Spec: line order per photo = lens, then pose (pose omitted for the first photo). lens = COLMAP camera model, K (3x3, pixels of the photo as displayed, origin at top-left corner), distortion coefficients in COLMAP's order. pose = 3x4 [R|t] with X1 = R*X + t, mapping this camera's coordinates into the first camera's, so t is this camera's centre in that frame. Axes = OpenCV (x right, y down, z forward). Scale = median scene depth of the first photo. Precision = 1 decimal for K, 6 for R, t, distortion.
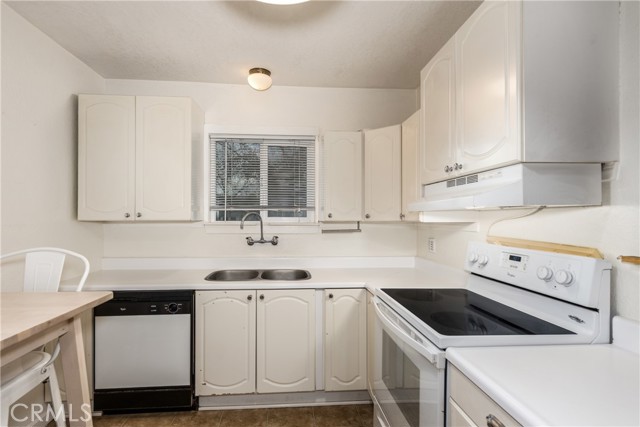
lens RADIAL K [[299.1, 0, 316.2], [0, 299.1, 217.3], [0, 0, 1]] dist [0.005245, 0.000202]
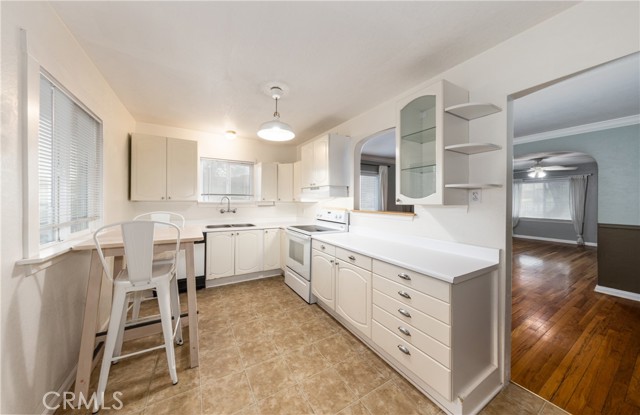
lens RADIAL K [[210.1, 0, 318.7], [0, 210.1, 204.2], [0, 0, 1]] dist [-0.000328, 0.000002]
pose [[0.886636, -0.003180, 0.462457, -0.384774], [-0.005298, 0.999841, 0.017033, 0.005012], [-0.462438, -0.017552, 0.886478, -0.752461]]
